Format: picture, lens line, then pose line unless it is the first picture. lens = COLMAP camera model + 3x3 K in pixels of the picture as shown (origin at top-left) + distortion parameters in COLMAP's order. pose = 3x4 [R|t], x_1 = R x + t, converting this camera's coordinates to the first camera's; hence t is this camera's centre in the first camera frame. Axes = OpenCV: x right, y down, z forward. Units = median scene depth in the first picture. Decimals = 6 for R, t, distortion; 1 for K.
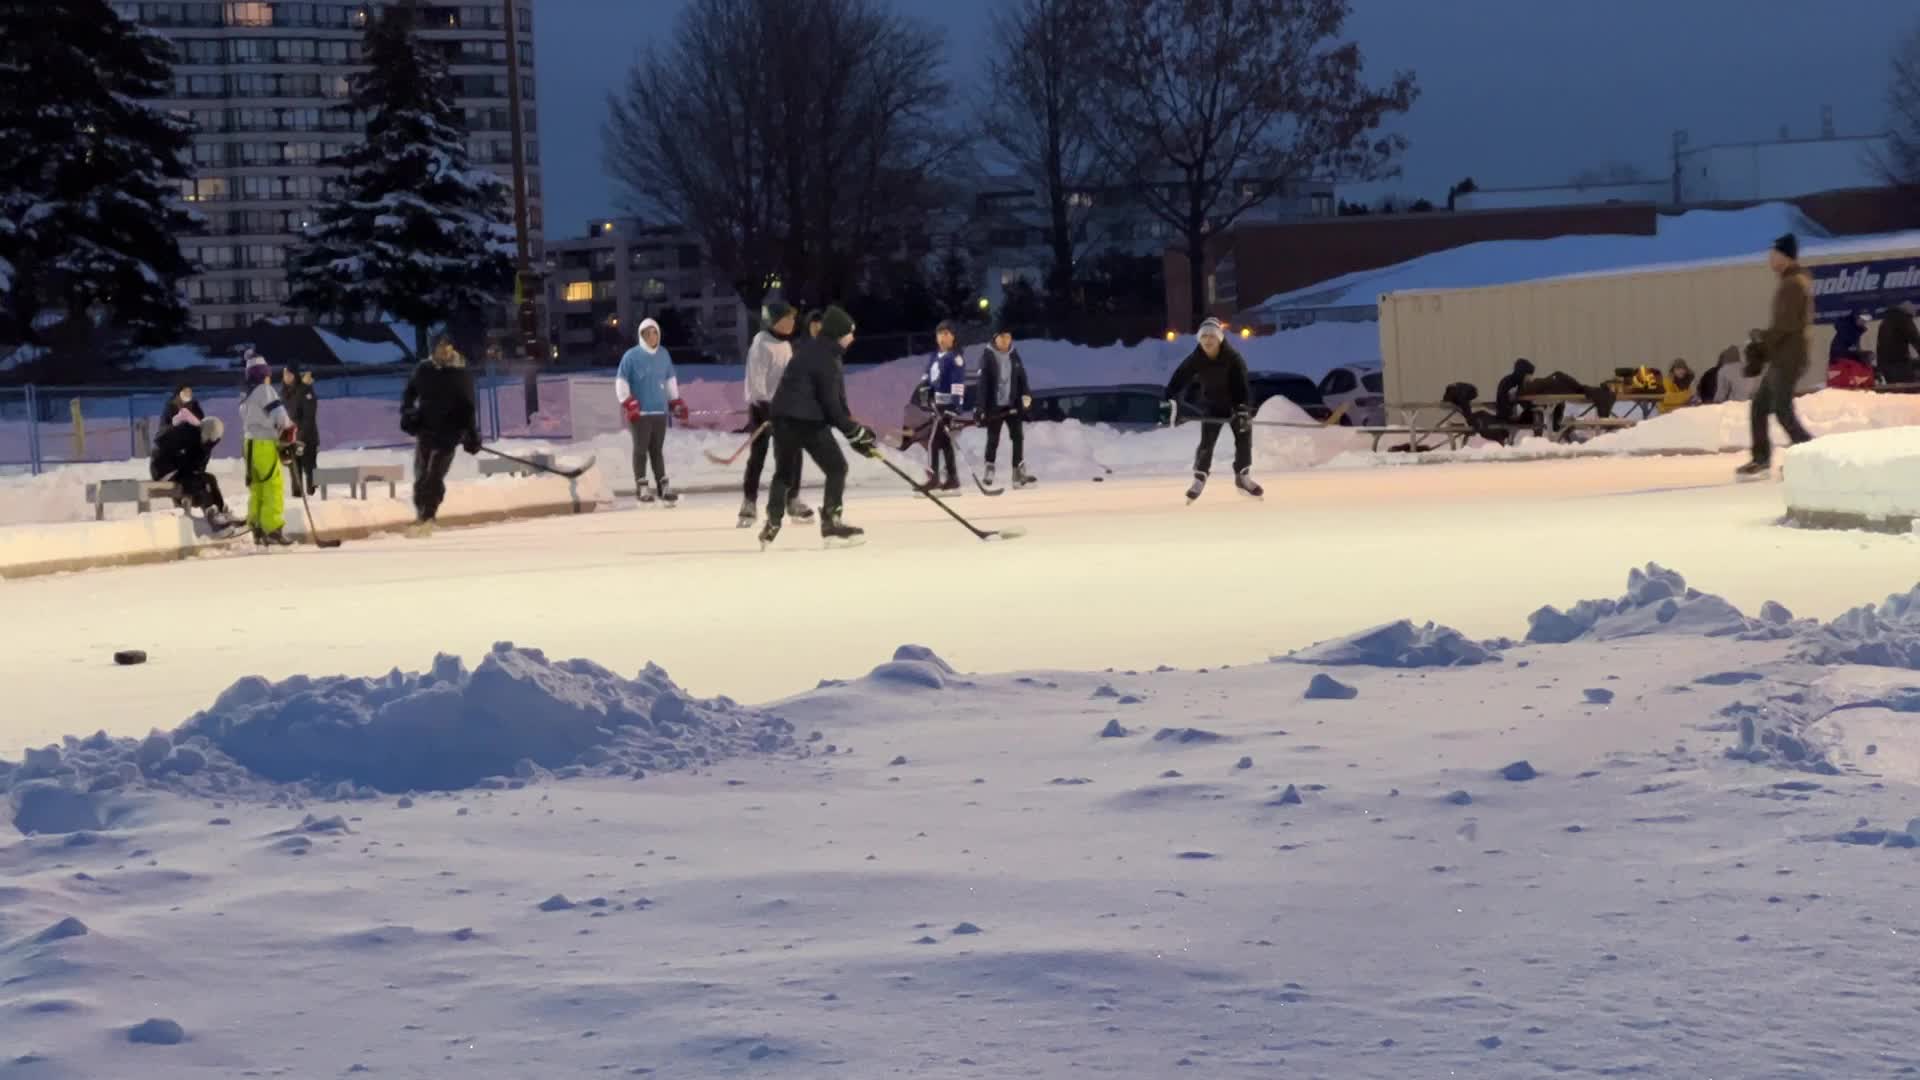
lens RADIAL K [[4986.5, 0, 960.0], [0, 4986.5, 540.0], [0, 0, 1]] dist [-0.134979, 7.609920]
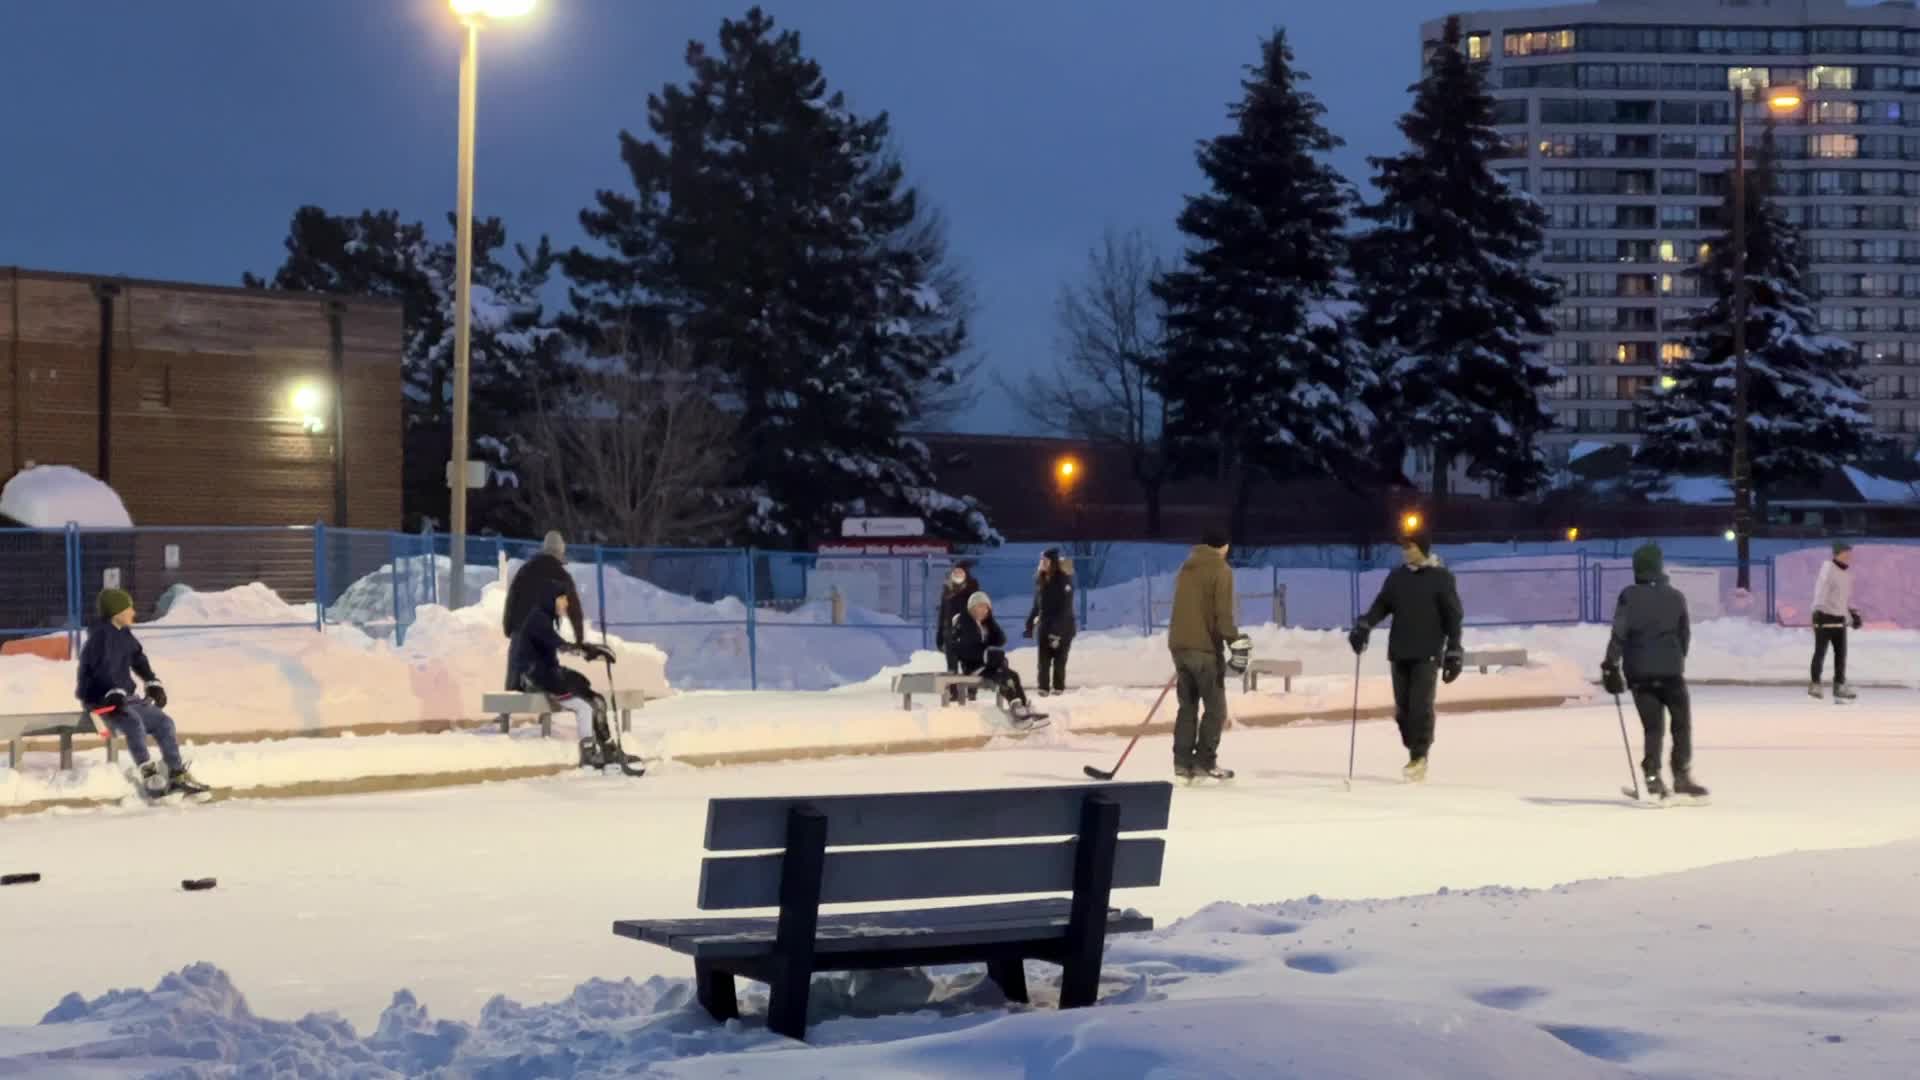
lens RADIAL K [[5087.2, 0, 1069.3], [0, 5087.2, 538.0], [0, 0, 1]] dist [-0.061816, 9.010882]
pose [[0.942053, 0.044007, -0.332565, 0.105992], [-0.050596, 0.998657, -0.011177, -0.013789], [0.331626, 0.027356, 0.943014, -0.027096]]
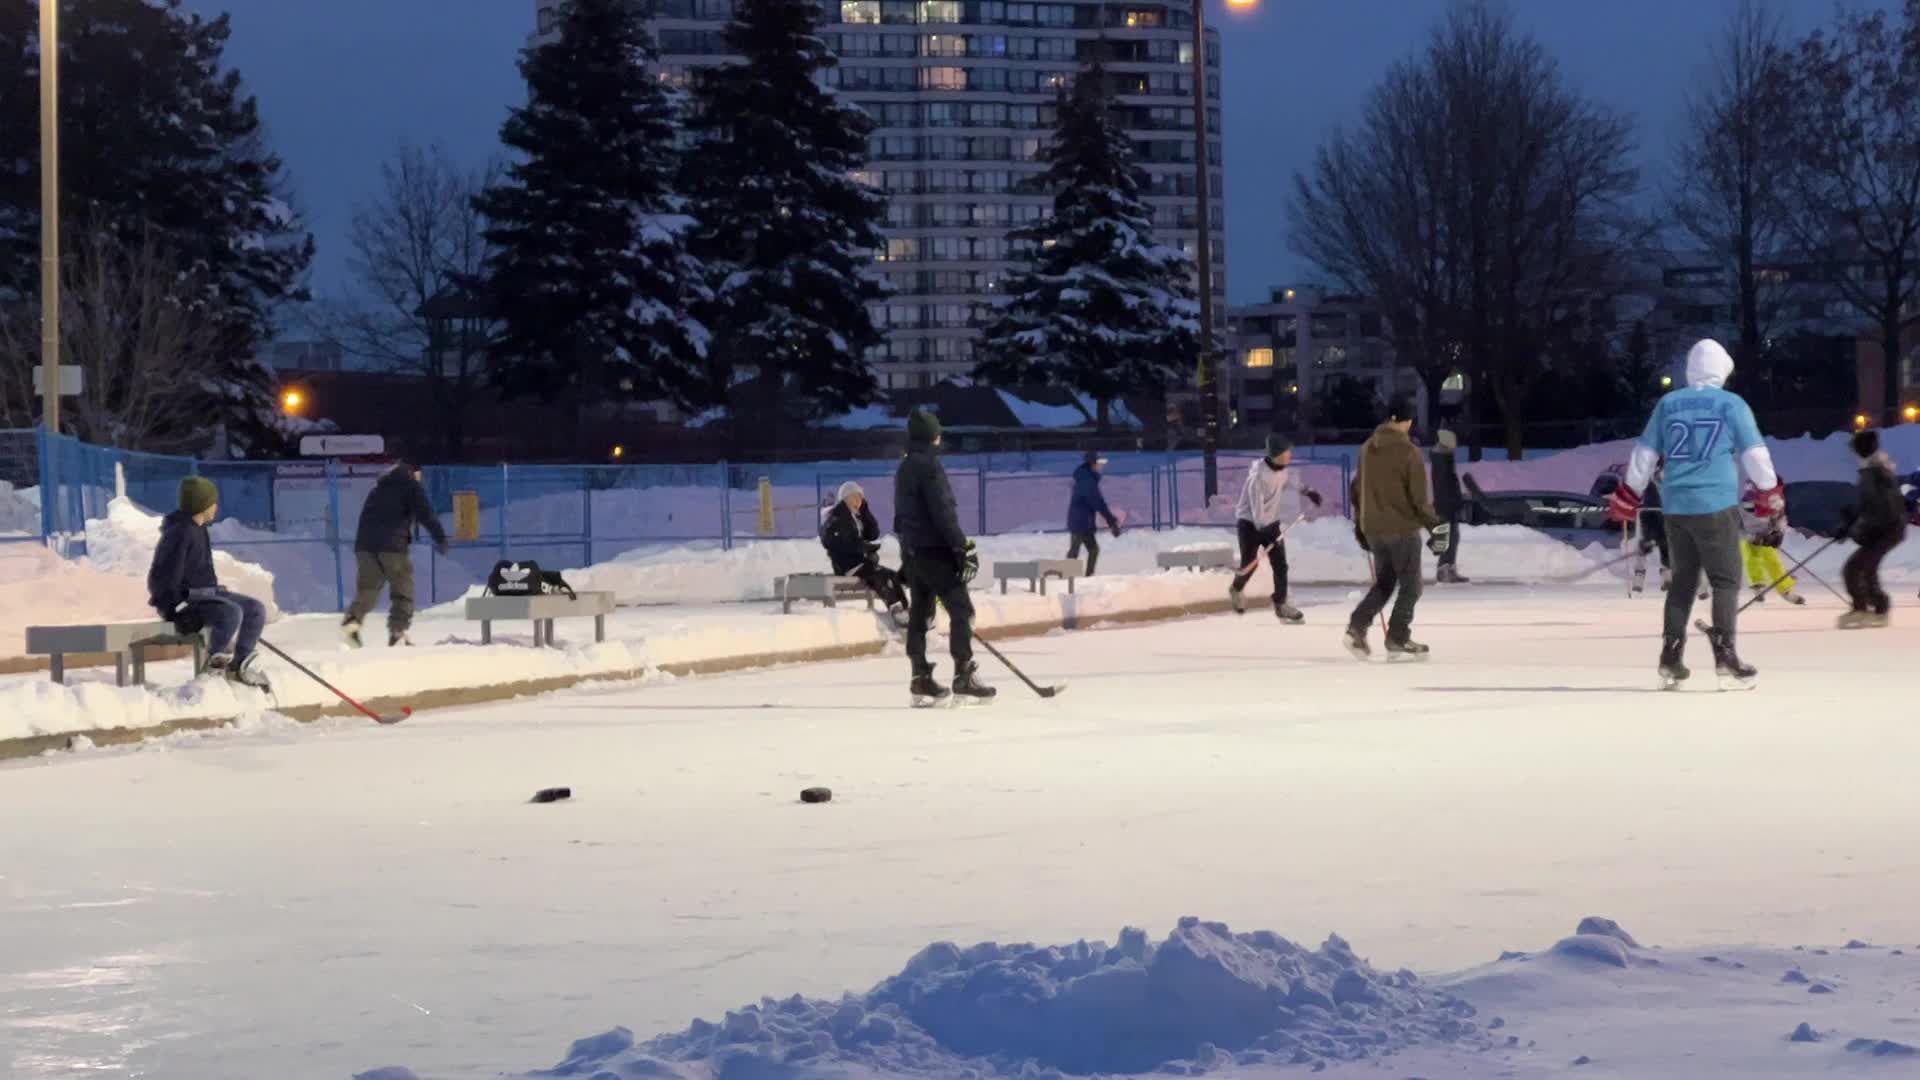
lens RADIAL K [[4996.6, 0, 960.0], [0, 4996.6, 540.0], [0, 0, 1]] dist [-0.317823, 11.472167]
pose [[0.990513, 0.028155, -0.134502, -0.000390], [-0.029631, 0.999520, -0.008989, -0.004724], [0.134184, 0.012889, 0.990873, -0.000921]]
